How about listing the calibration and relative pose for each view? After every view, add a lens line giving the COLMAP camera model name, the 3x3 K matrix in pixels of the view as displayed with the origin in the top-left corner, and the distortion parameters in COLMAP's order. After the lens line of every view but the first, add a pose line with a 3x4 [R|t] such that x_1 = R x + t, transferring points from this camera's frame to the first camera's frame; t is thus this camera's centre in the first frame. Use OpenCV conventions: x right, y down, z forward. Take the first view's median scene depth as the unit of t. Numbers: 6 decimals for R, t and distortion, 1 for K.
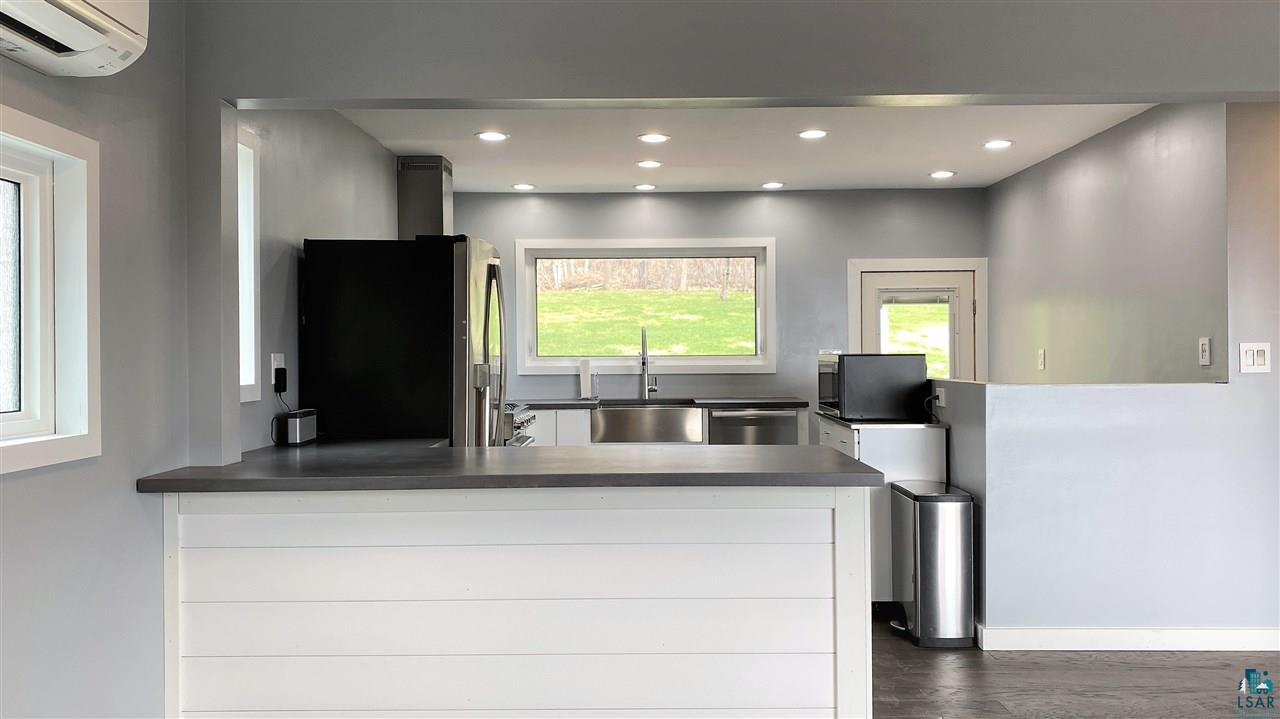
lens RADIAL K [[1014.4, 0, 640.2], [0, 1014.4, 354.1], [0, 0, 1]] dist [0.002275, -0.000967]
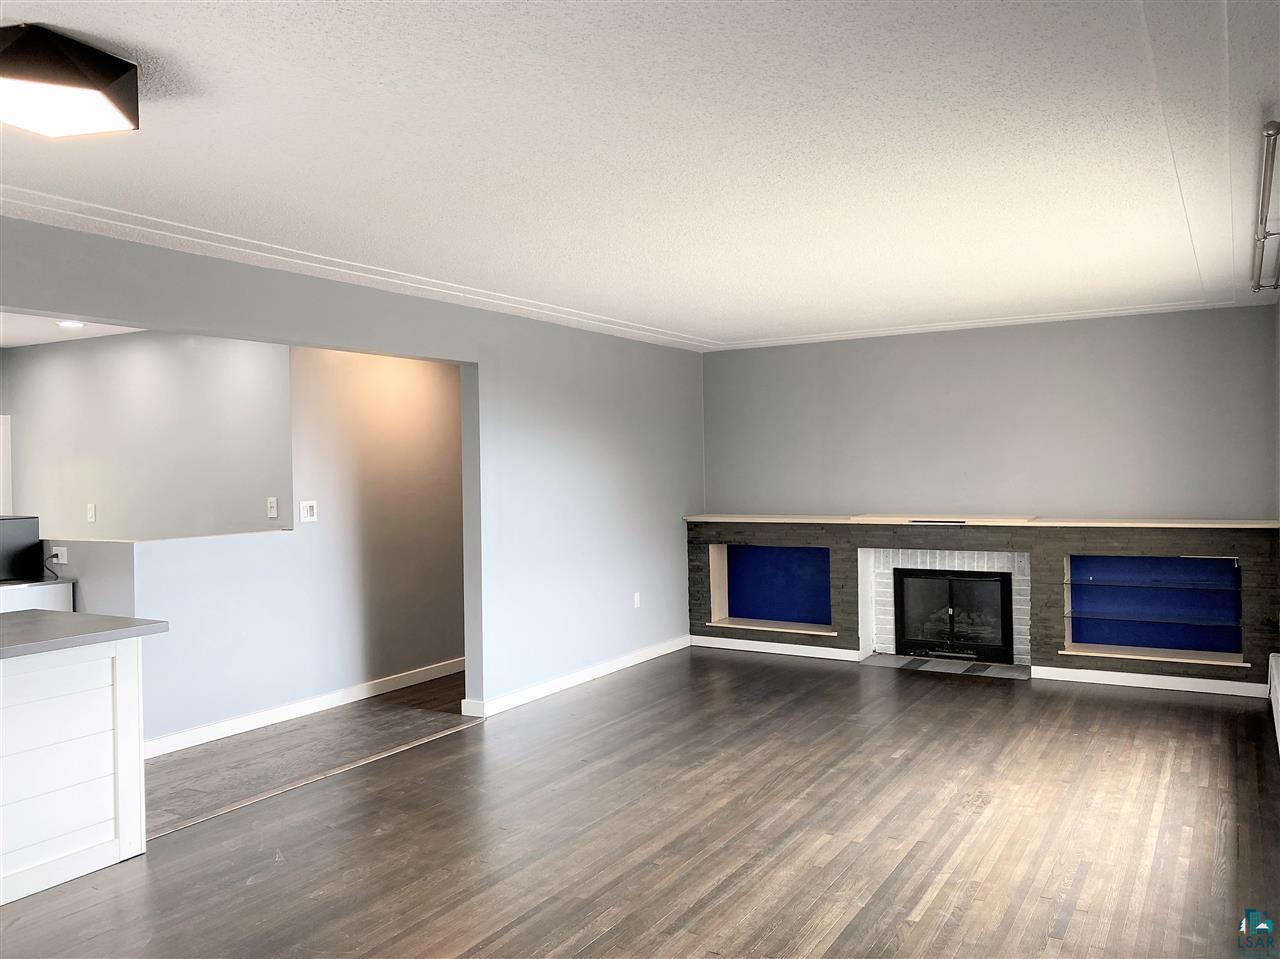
lens RADIAL K [[975.5, 0, 642.4], [0, 975.5, 477.4], [0, 0, 1]] dist [-0.014727, -0.003847]
pose [[0.498194, -0.012794, 0.866971, -0.352222], [0.019131, 0.999810, 0.003761, -0.039942], [-0.866855, 0.014712, 0.498344, -0.104200]]
